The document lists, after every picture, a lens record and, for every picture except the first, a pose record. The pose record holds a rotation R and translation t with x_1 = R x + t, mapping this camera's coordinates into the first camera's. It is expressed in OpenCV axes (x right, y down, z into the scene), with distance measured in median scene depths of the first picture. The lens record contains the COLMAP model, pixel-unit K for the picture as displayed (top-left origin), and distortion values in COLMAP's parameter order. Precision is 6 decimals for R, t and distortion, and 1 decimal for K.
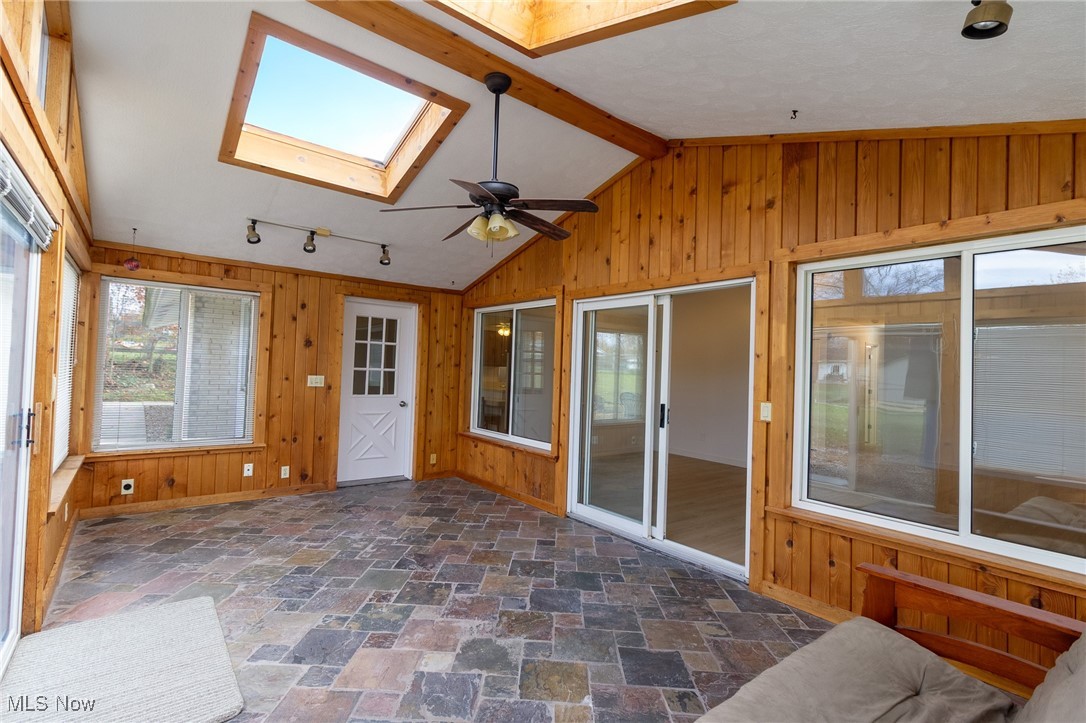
lens RADIAL K [[506.2, 0, 541.4], [0, 506.2, 353.7], [0, 0, 1]] dist [-0.000086, 0.000695]
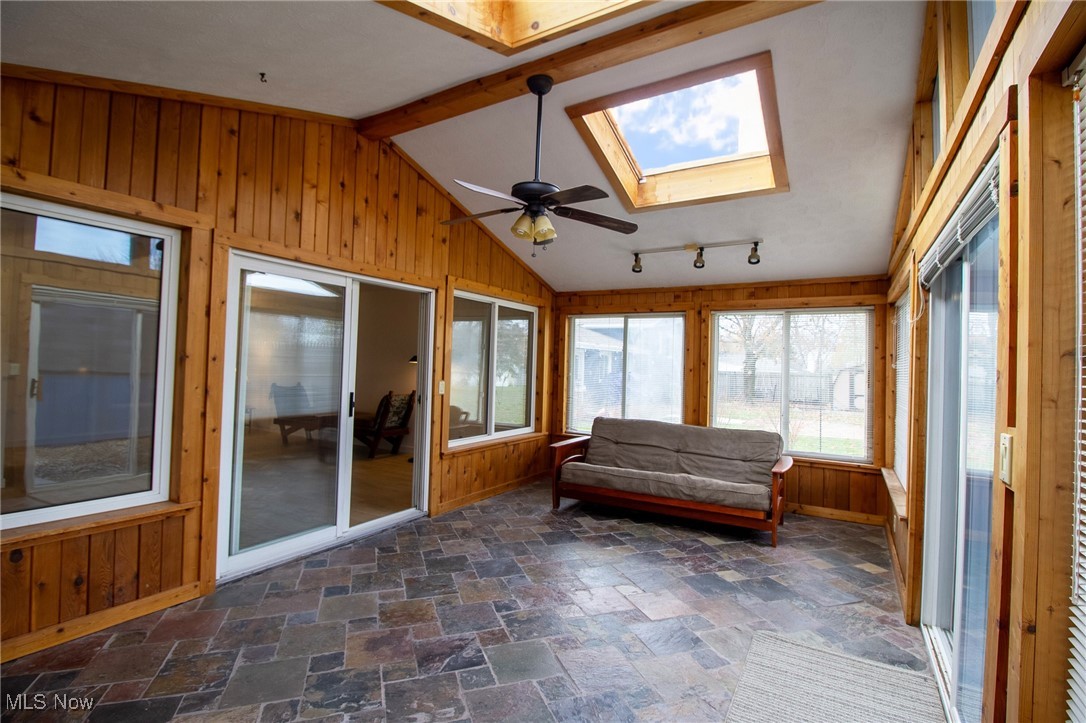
lens RADIAL K [[506.2, 0, 541.4], [0, 506.2, 353.7], [0, 0, 1]] dist [-0.000086, 0.000695]
pose [[-0.352943, -0.022521, 0.935374, -0.893504], [-0.067688, 0.997705, -0.001519, 0.002242], [-0.933193, -0.063850, -0.353658, 1.129669]]
